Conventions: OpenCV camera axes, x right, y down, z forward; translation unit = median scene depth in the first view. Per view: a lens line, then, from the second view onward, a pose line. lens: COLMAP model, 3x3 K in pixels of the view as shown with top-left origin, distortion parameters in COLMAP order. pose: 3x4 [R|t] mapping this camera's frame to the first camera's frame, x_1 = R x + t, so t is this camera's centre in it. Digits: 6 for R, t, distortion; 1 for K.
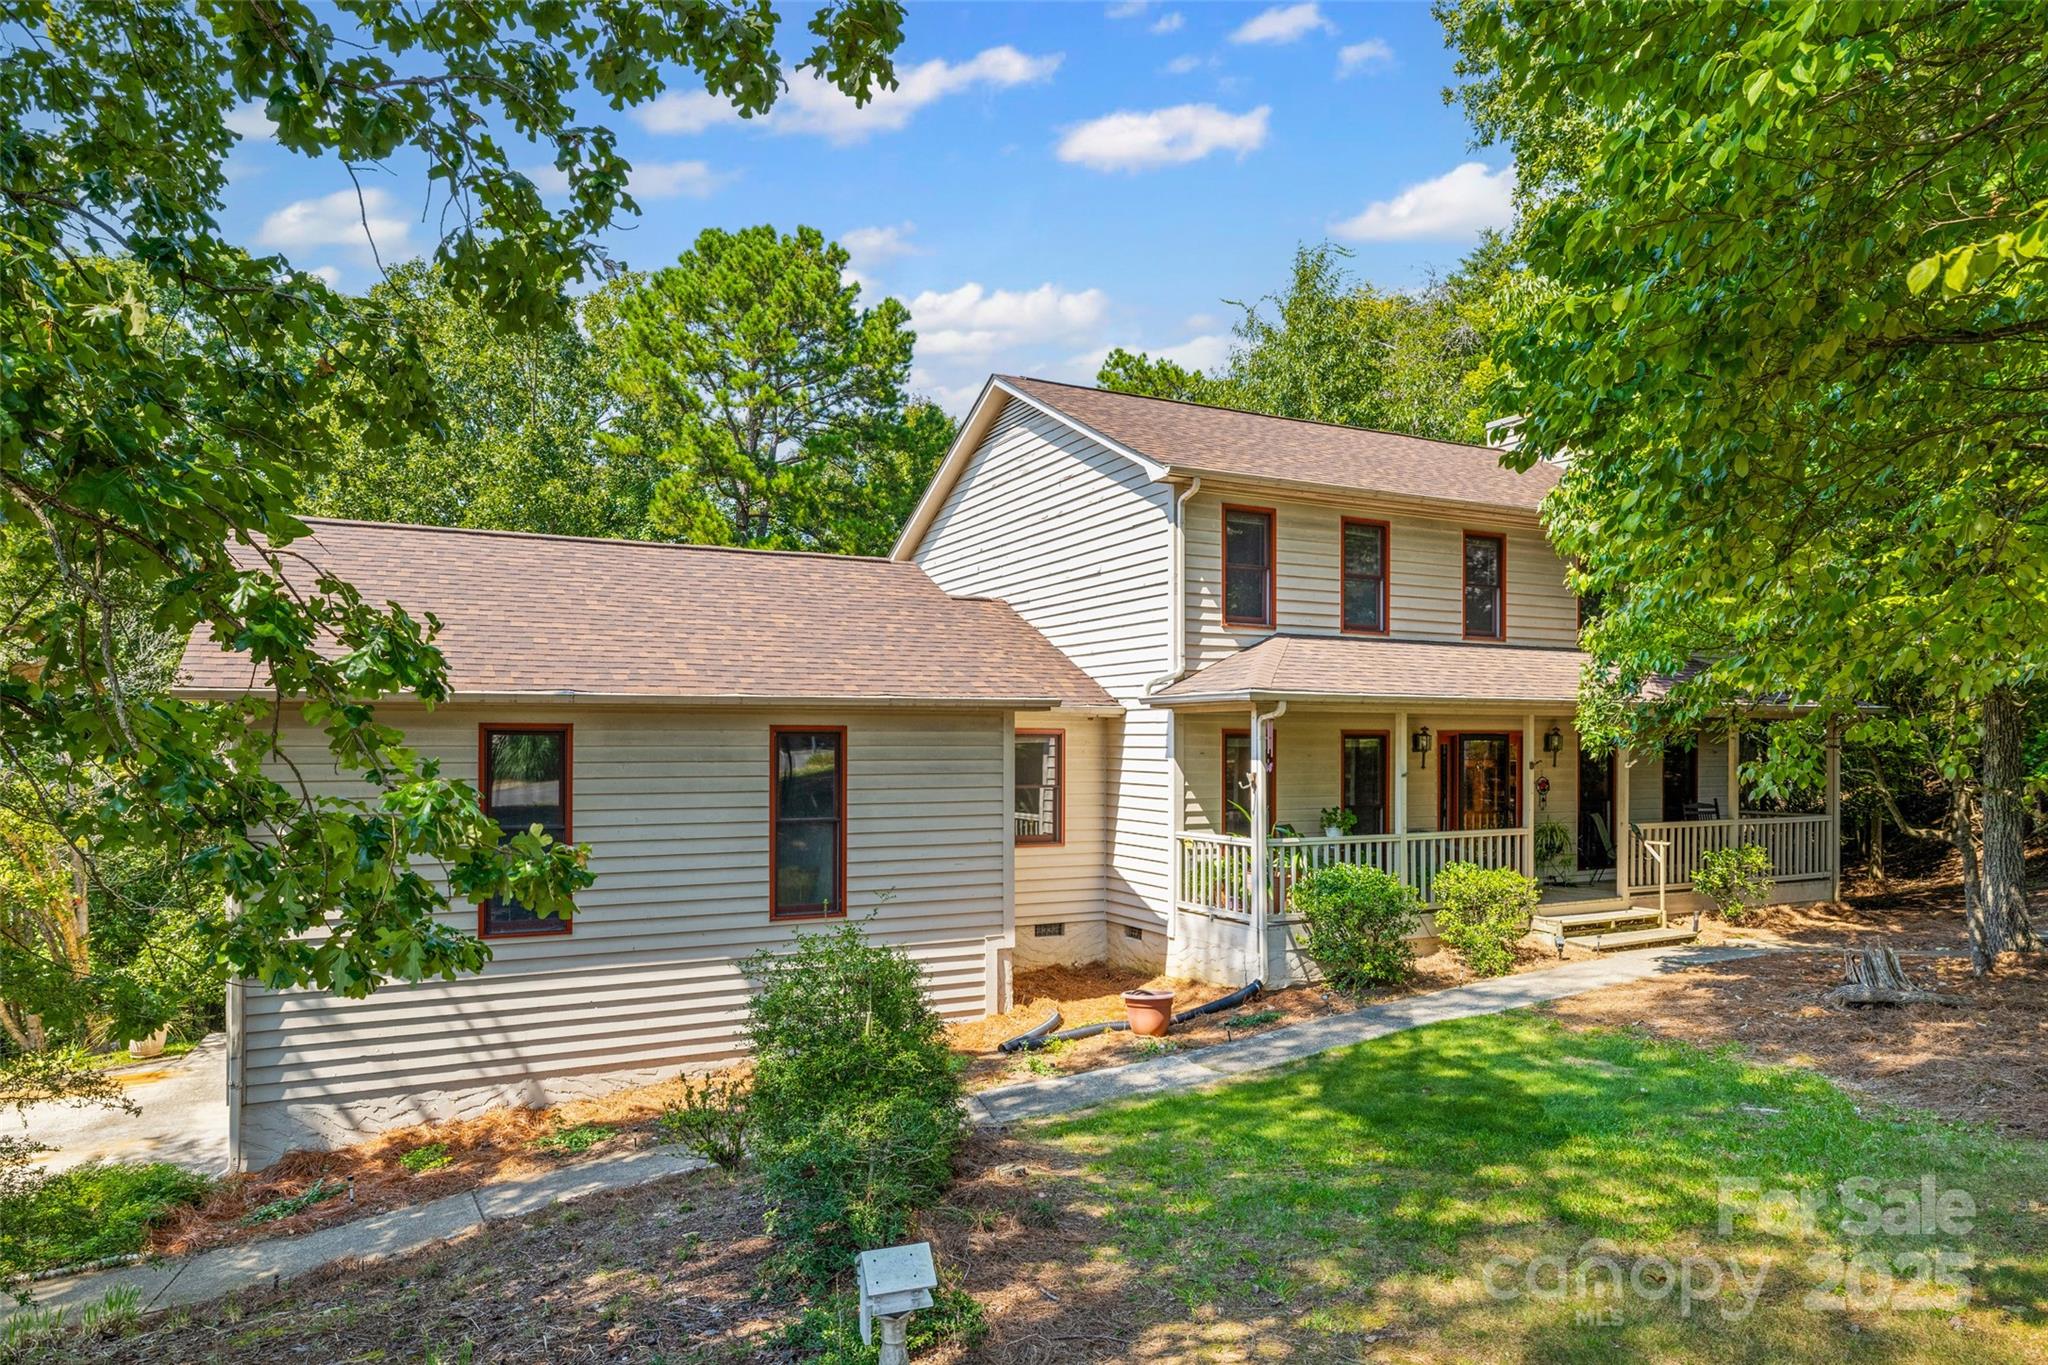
lens RADIAL K [[1226.2, 0, 975.1], [0, 1226.2, 751.2], [0, 0, 1]] dist [0.006844, 0.001245]
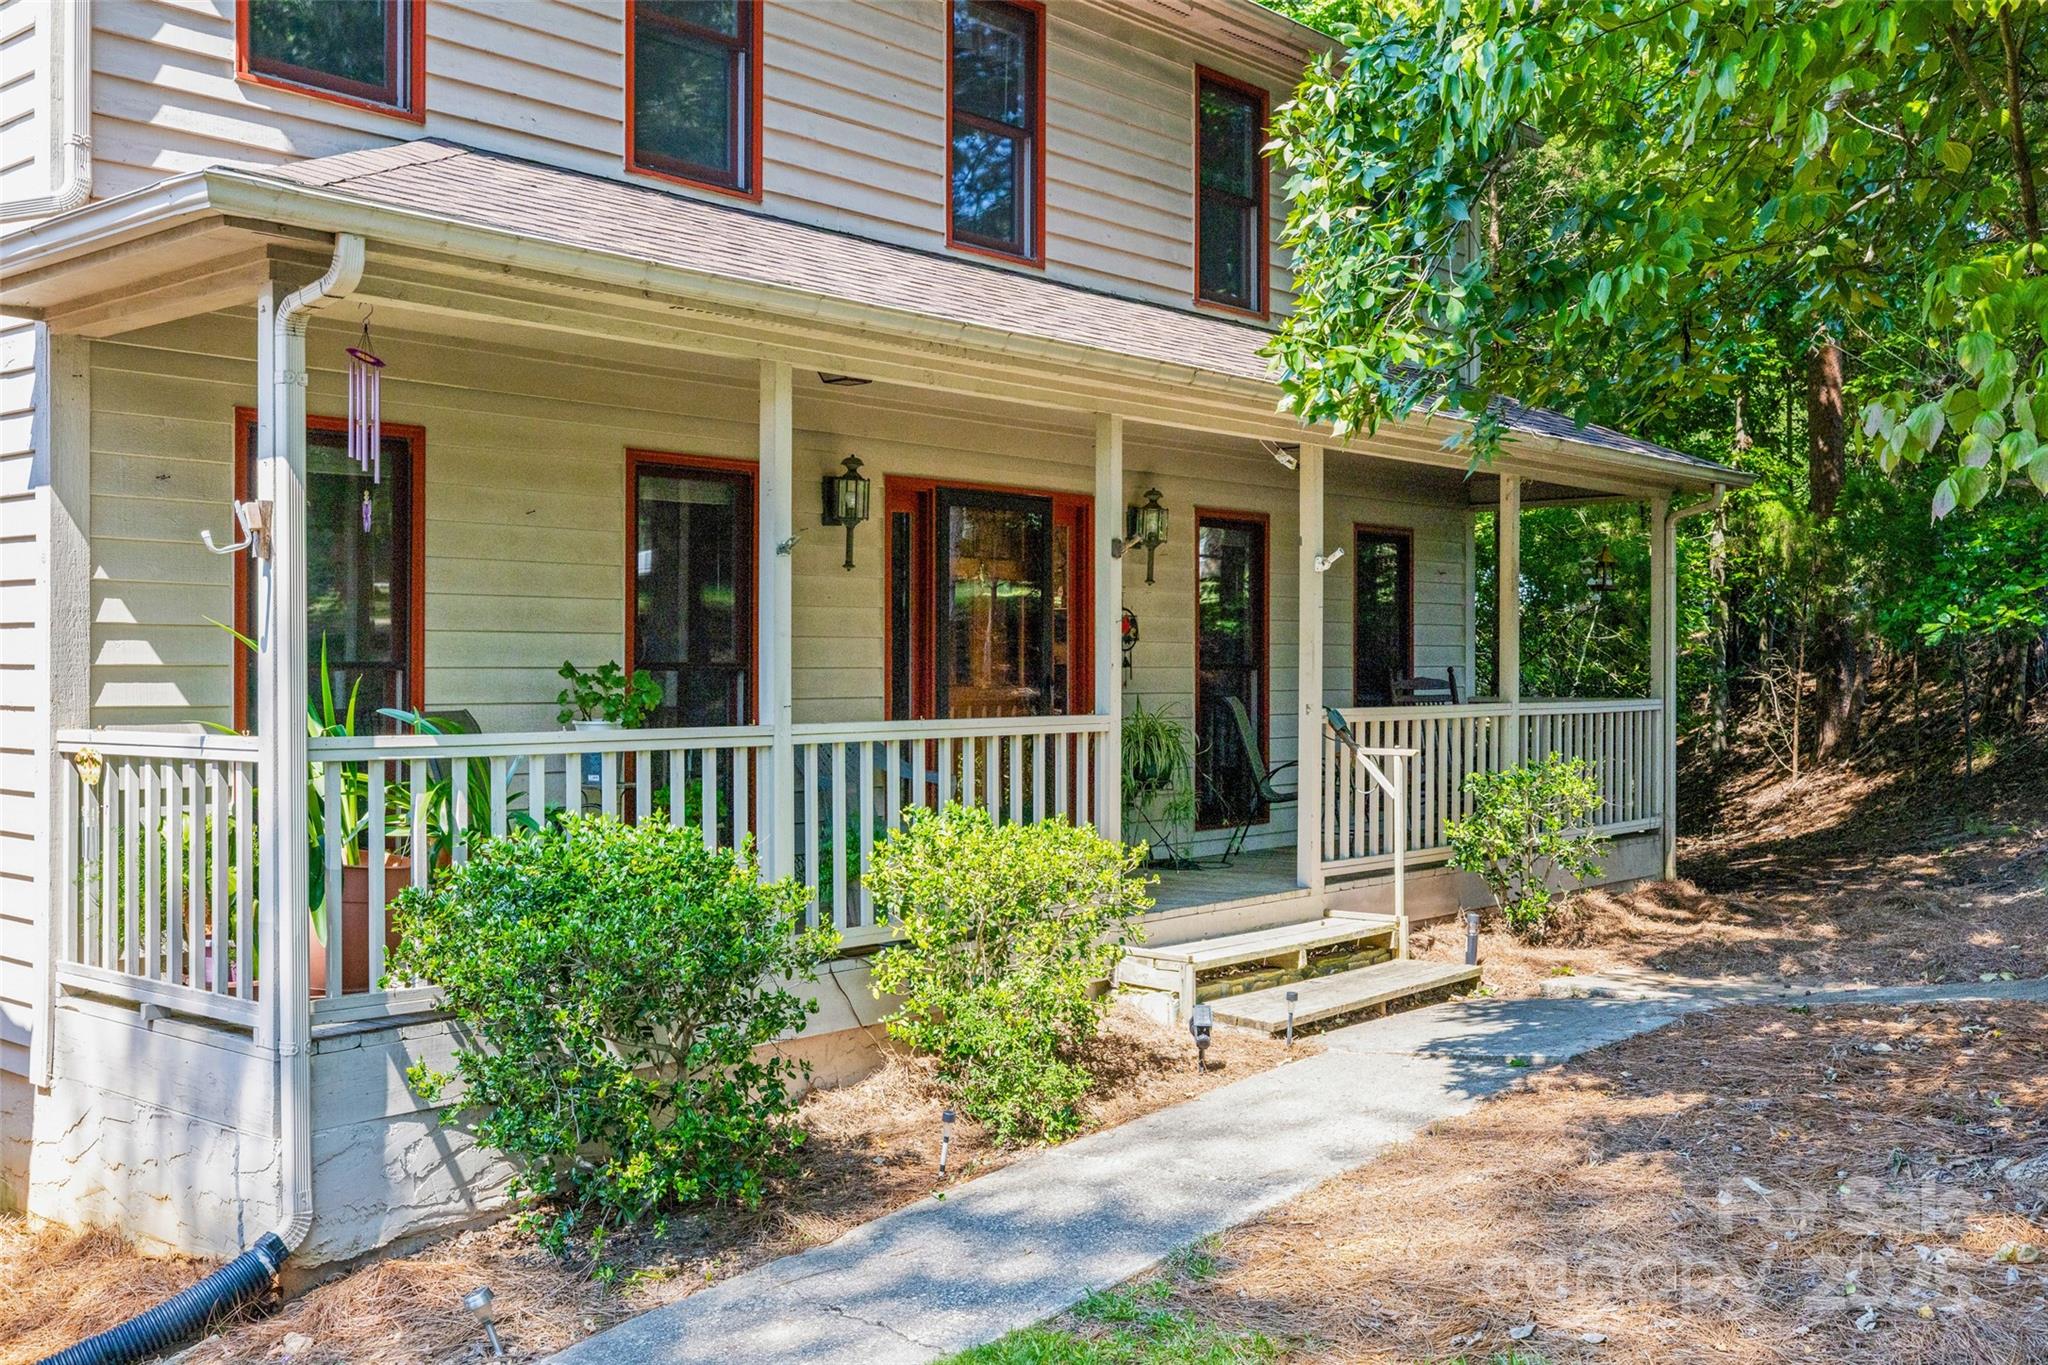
lens RADIAL K [[2007.0, 0, 1022.3], [0, 2007.0, 685.2], [0, 0, 1]] dist [0.022052, 0.000000]
pose [[0.914180, 0.000074, 0.405308, 0.182652], [-0.001130, 0.999997, 0.002366, 0.053817], [-0.405307, -0.002621, 0.914177, 0.462272]]
